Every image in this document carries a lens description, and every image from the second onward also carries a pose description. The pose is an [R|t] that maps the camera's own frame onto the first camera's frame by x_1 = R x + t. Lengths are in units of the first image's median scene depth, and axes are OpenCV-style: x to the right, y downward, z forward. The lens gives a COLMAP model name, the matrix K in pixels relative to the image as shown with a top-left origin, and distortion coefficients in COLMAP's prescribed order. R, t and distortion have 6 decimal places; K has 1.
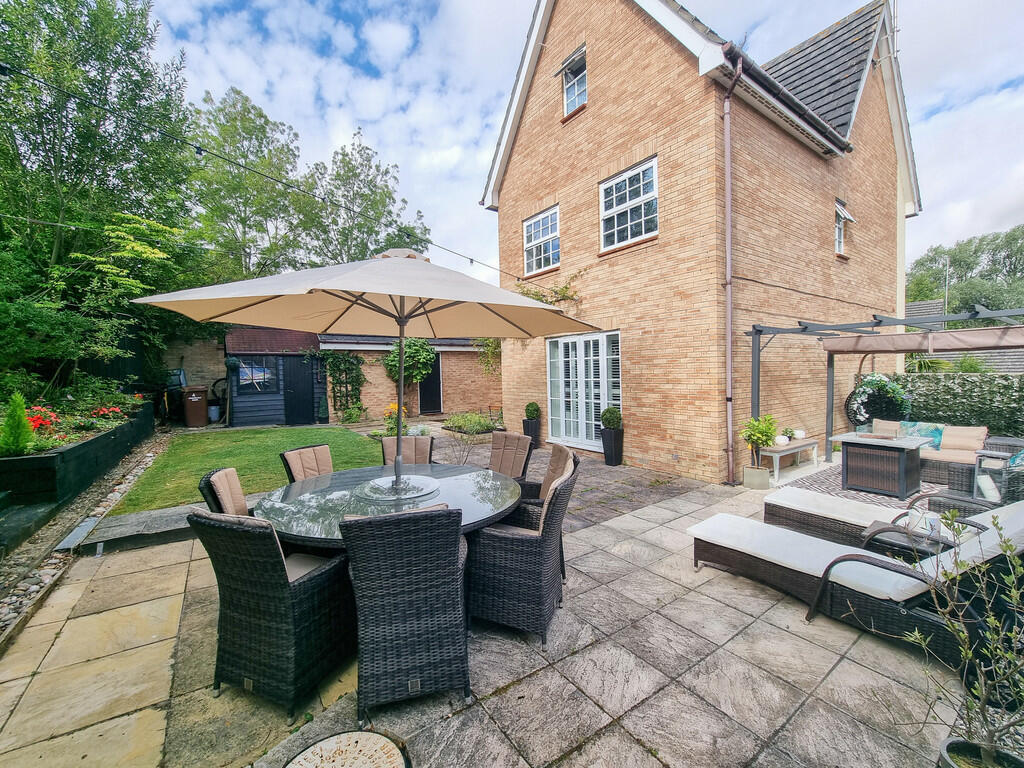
lens RADIAL K [[416.4, 0, 513.0], [0, 416.4, 382.2], [0, 0, 1]] dist [-0.000676, -0.000112]
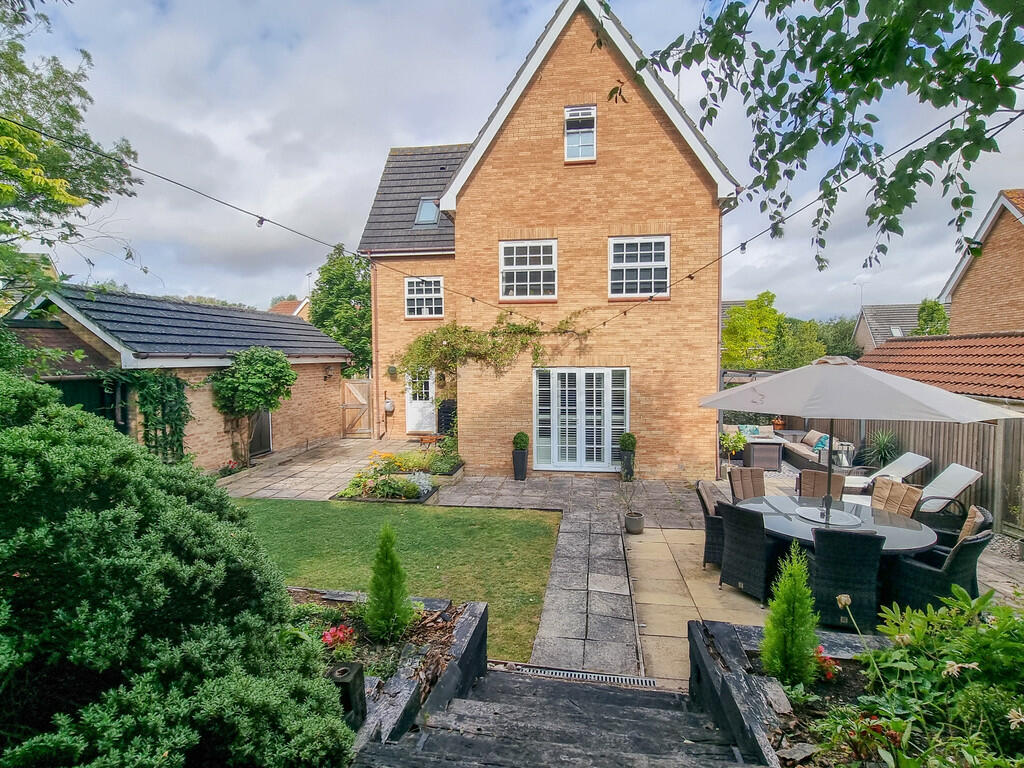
lens RADIAL K [[489.0, 0, 516.8], [0, 489.0, 383.4], [0, 0, 1]] dist [0.000454, -0.000056]
pose [[0.693392, -0.023380, 0.720181, -0.957091], [0.011312, 0.999703, 0.021564, -0.110164], [-0.720472, -0.006805, 0.693451, 0.255567]]
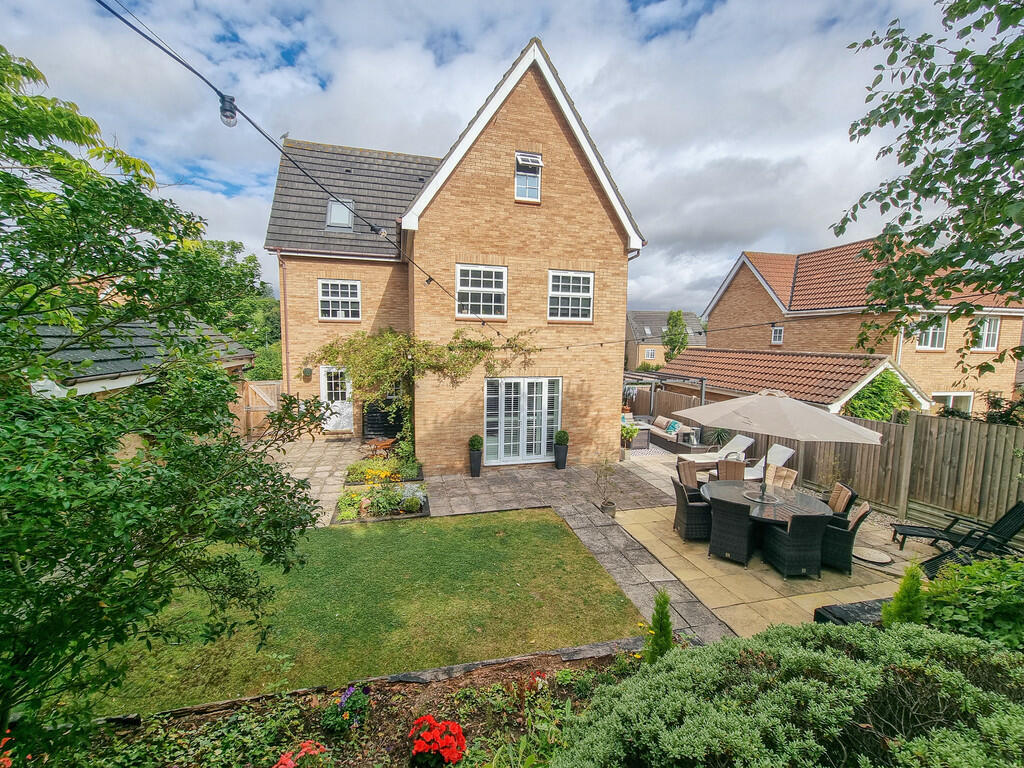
lens RADIAL K [[416.4, 0, 507.9], [0, 416.4, 381.5], [0, 0, 1]] dist [-0.000676, -0.000112]
pose [[0.361820, -0.071973, 0.929466, -1.158342], [0.001182, 0.997050, 0.076746, -0.219075], [-0.932247, -0.026669, 0.360837, 0.634185]]
